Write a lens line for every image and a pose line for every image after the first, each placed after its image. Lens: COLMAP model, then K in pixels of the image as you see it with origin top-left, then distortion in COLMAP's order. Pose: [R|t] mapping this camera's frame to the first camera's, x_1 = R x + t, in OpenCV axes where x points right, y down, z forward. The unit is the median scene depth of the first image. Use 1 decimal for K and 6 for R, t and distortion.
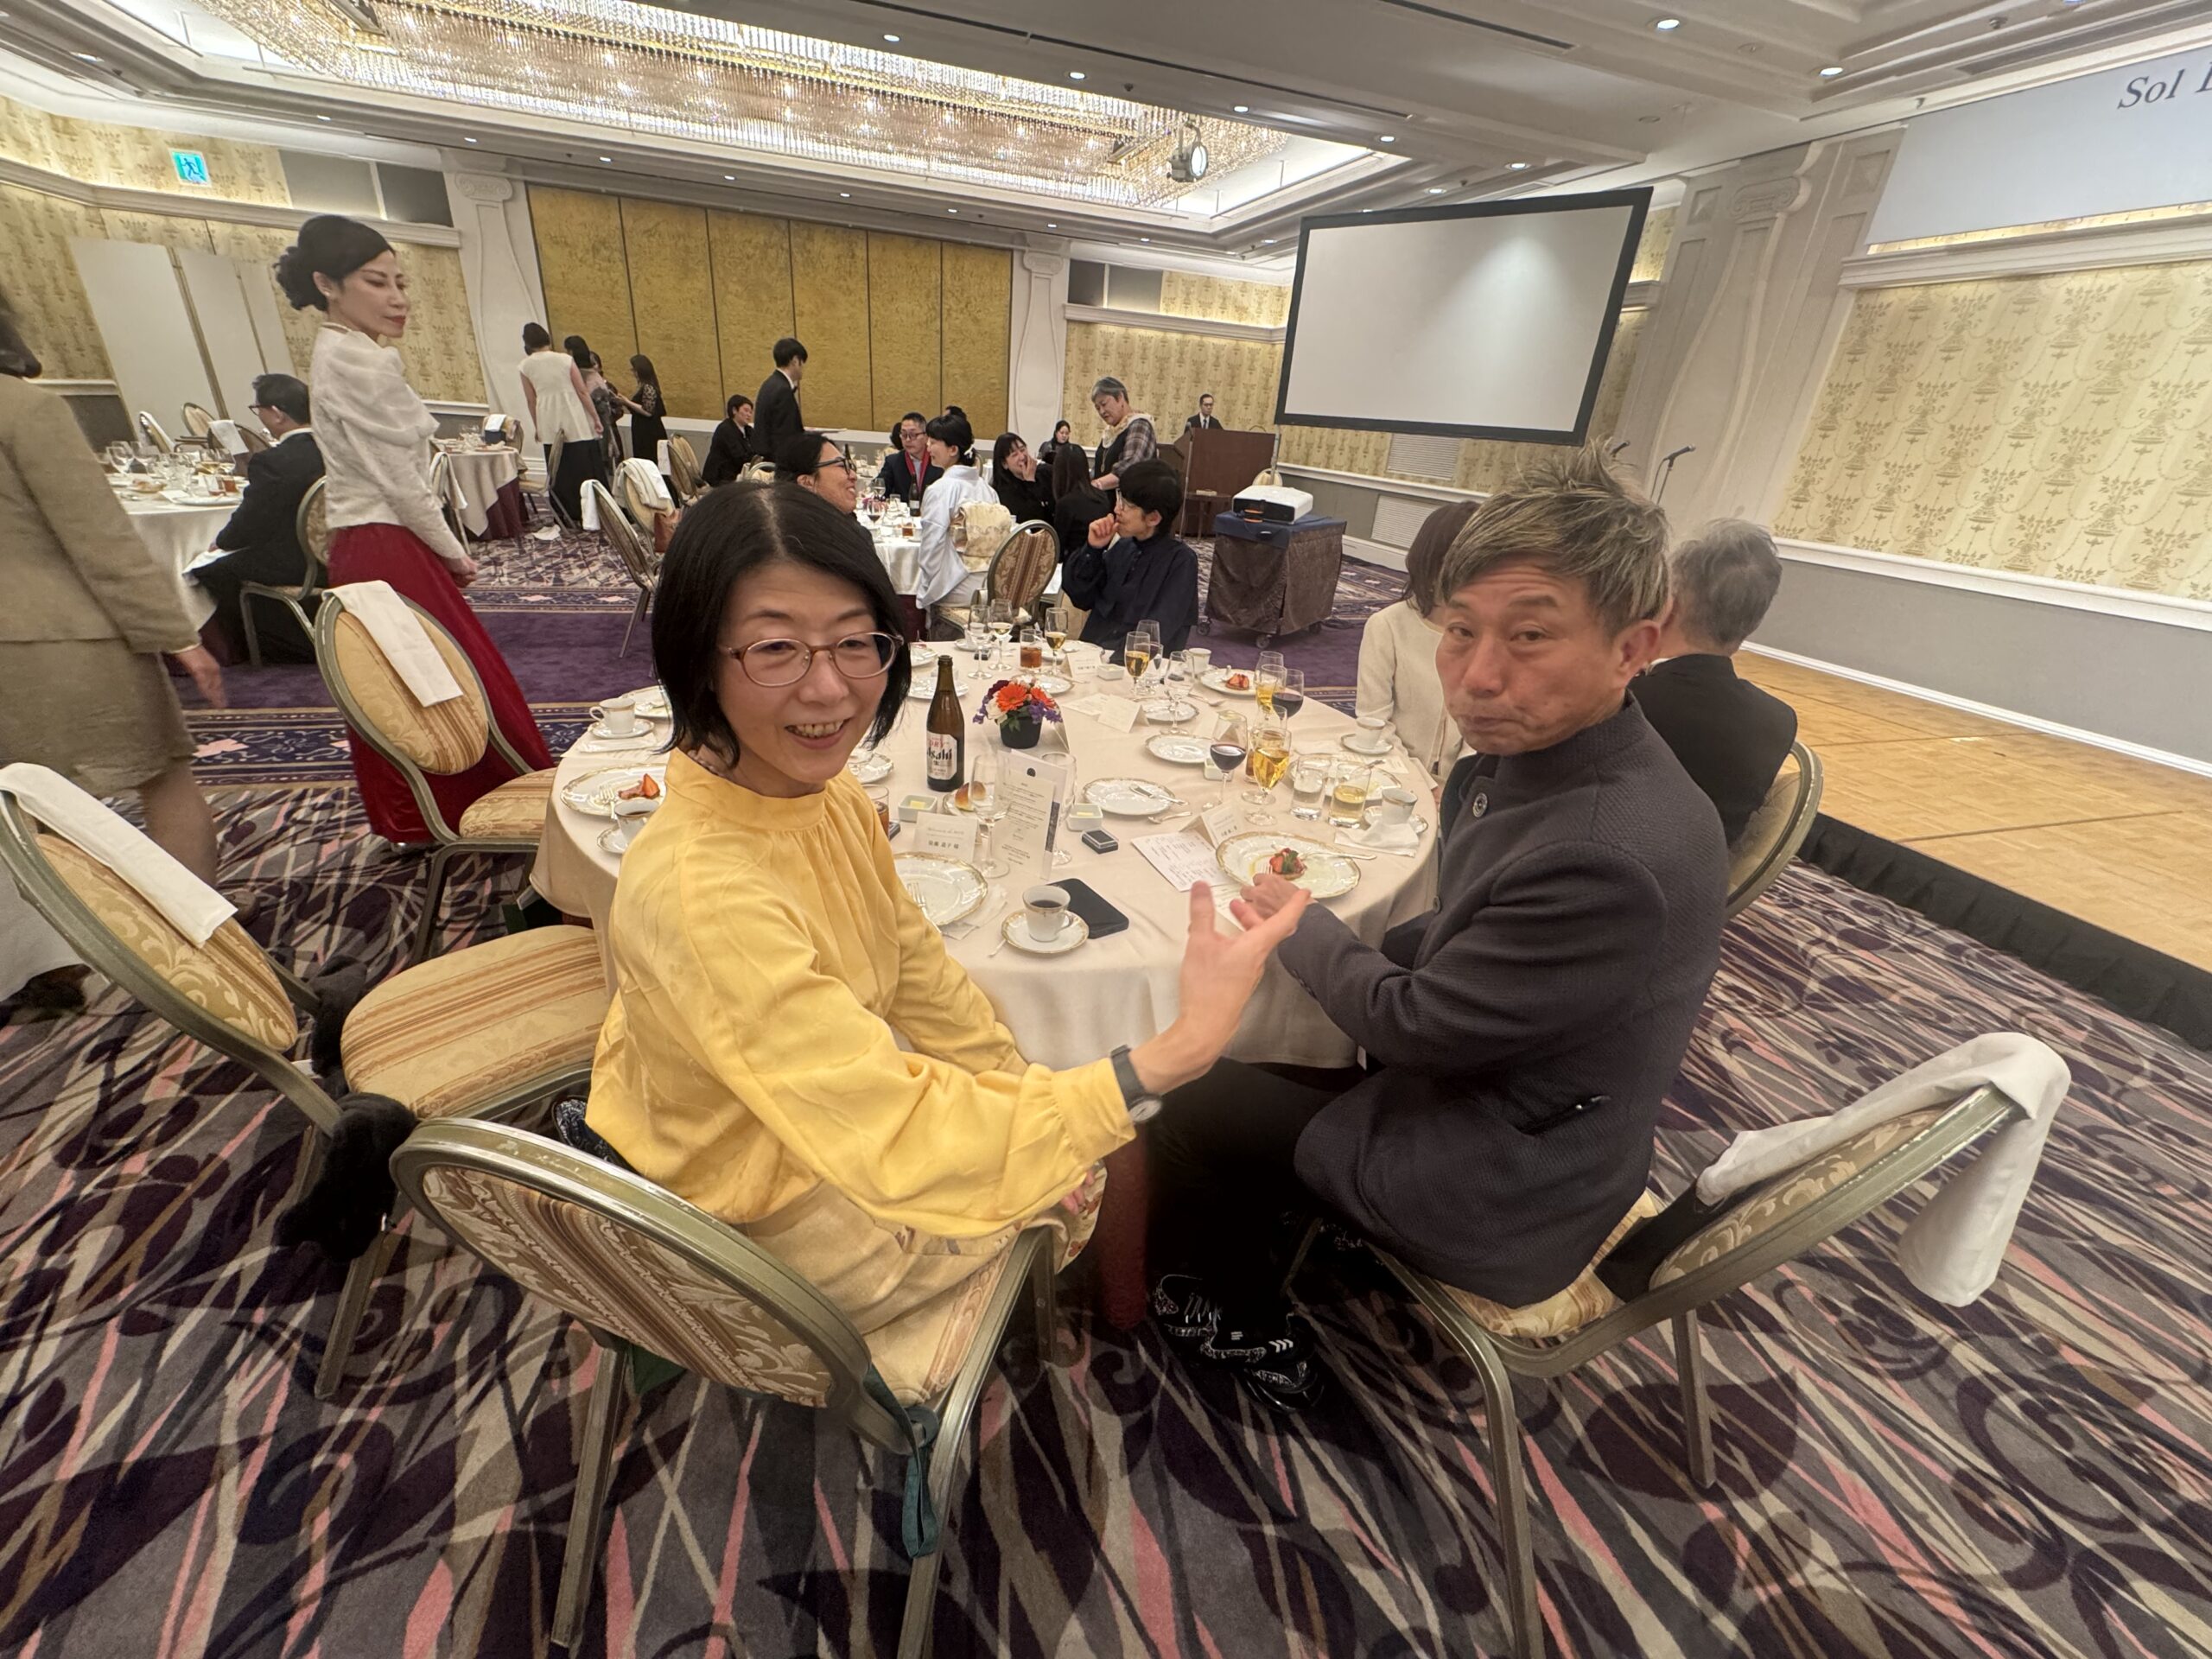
lens RADIAL K [[888.6, 0, 1106.8], [0, 888.6, 833.0], [0, 0, 1]] dist [0.000890, -0.000514]
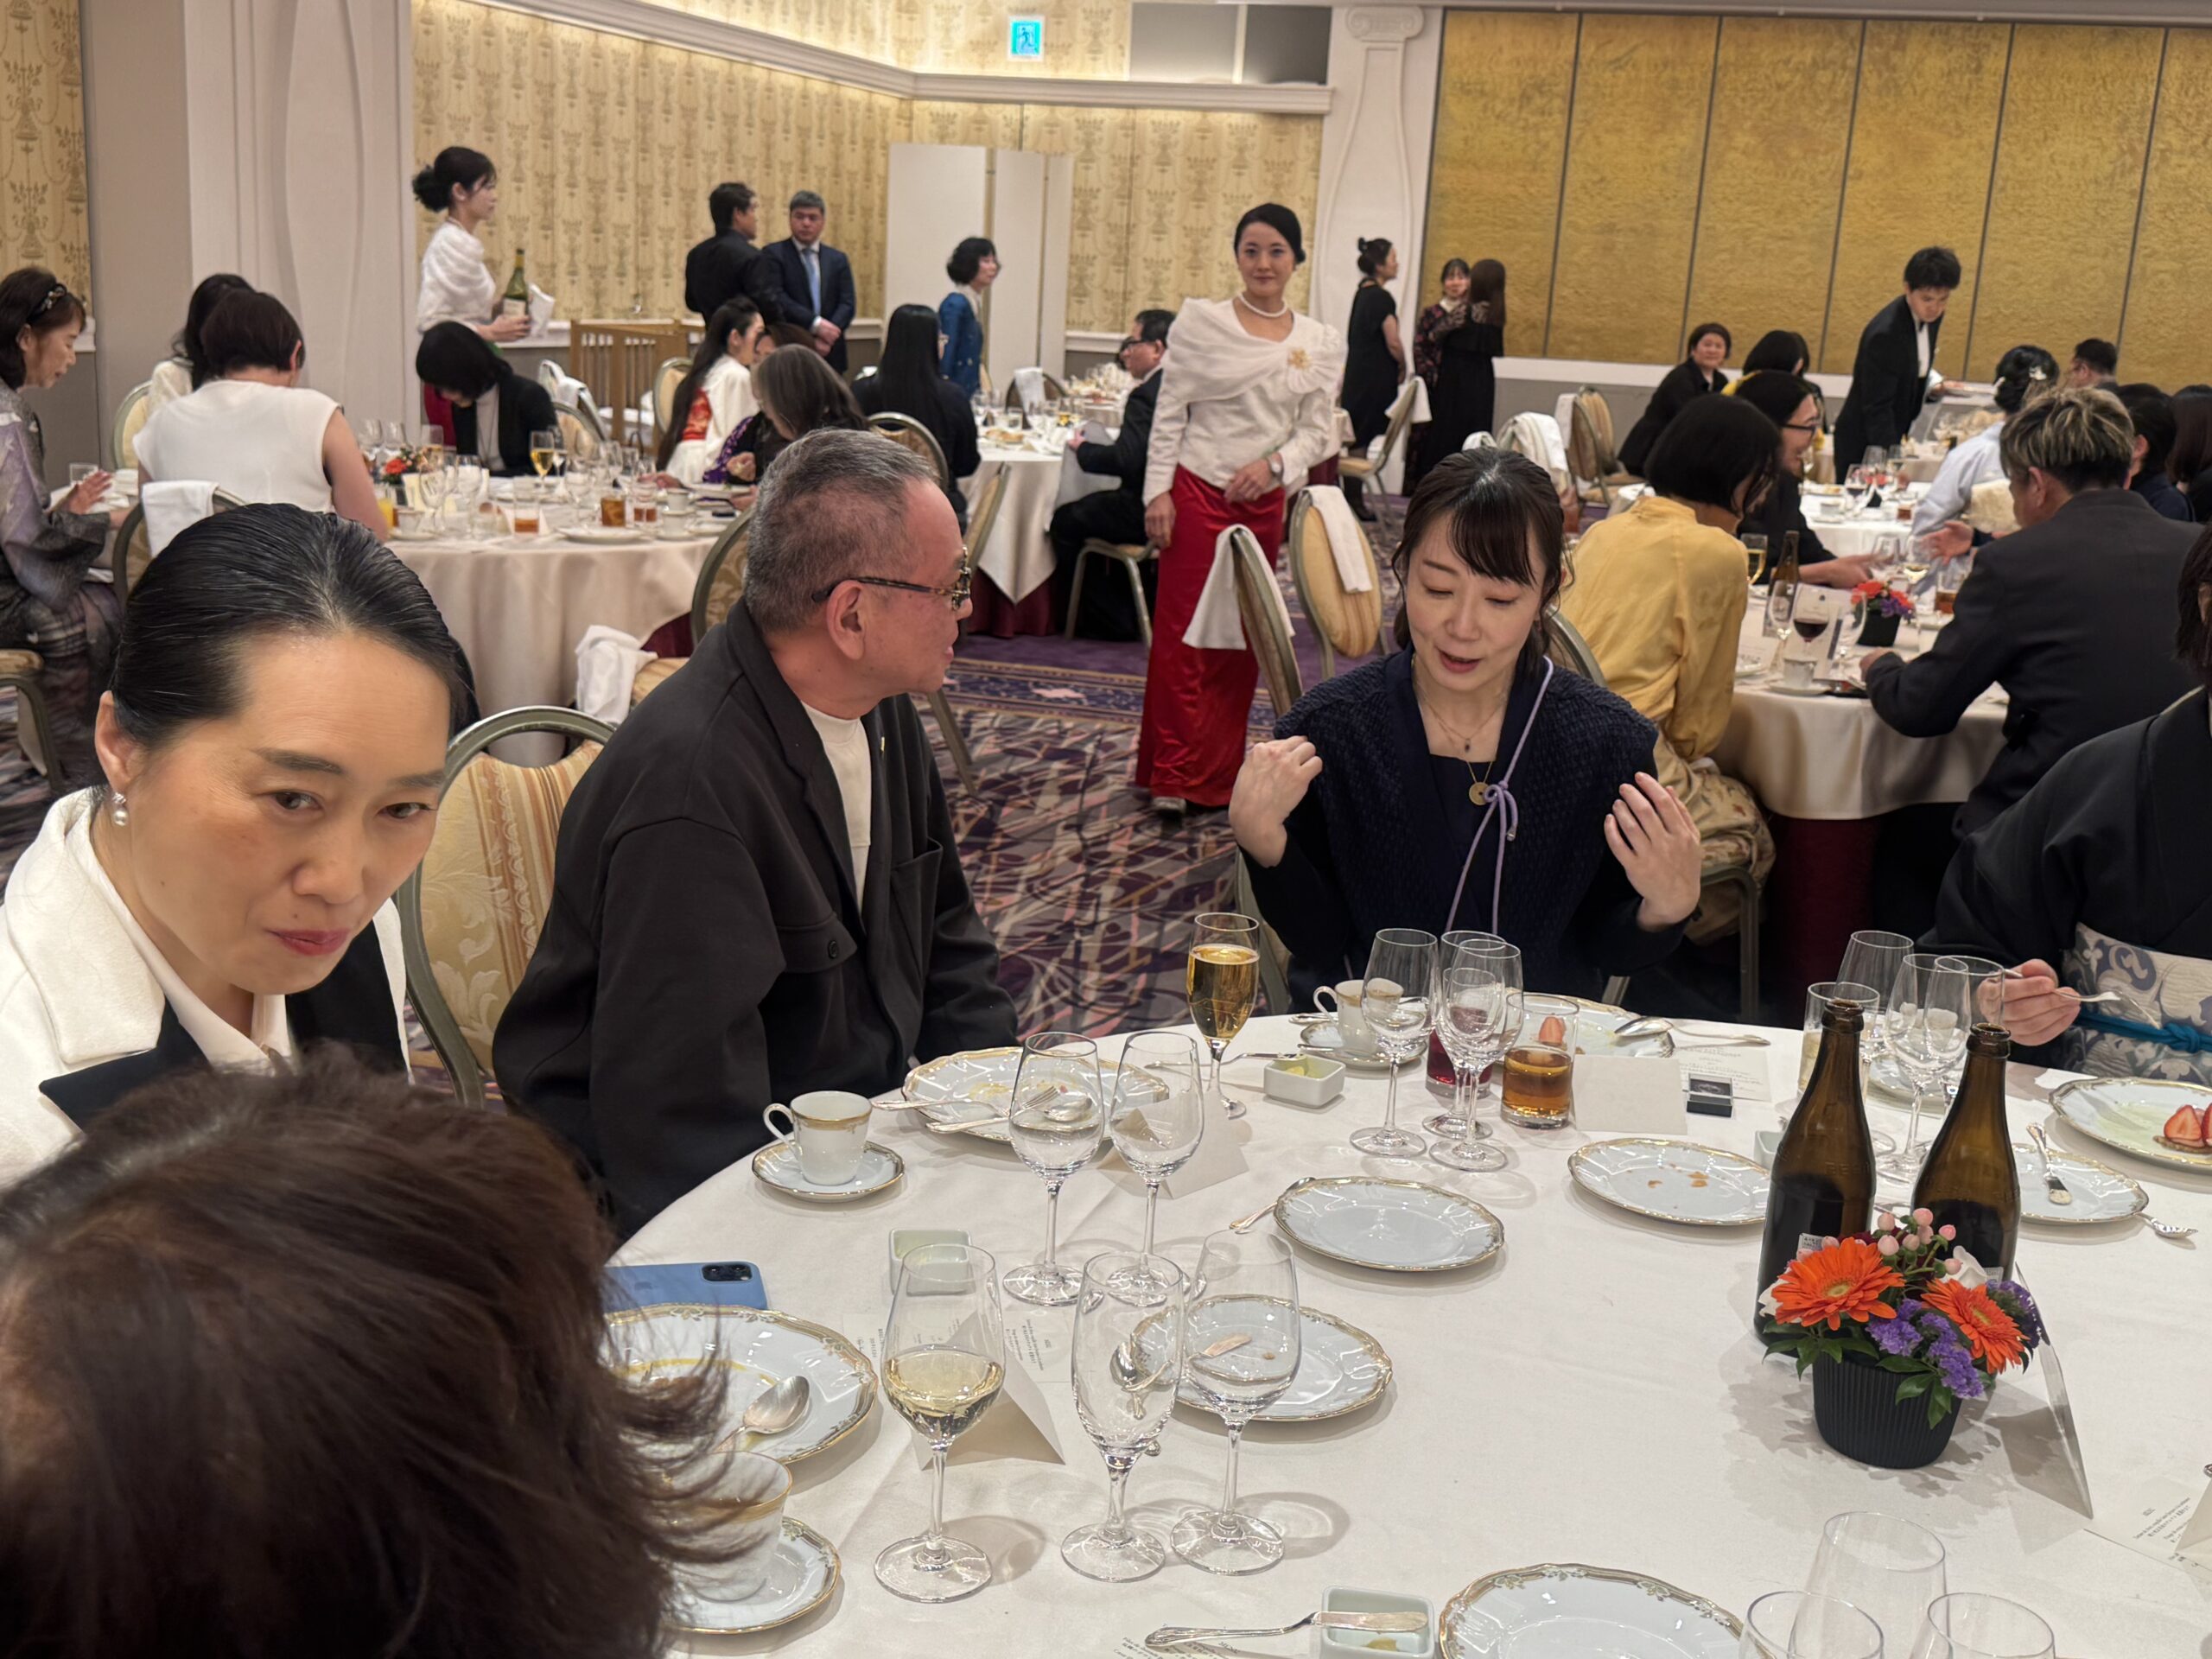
lens RADIAL K [[2430.9, 0, 1103.9], [0, 2430.9, 830.7], [0, 0, 1]] dist [0.060933, 0.000000]
pose [[0.822456, 0.101808, -0.559644, 0.175826], [-0.236668, 0.955898, -0.173916, 0.179569], [0.517257, 0.275488, 0.810279, -0.374548]]
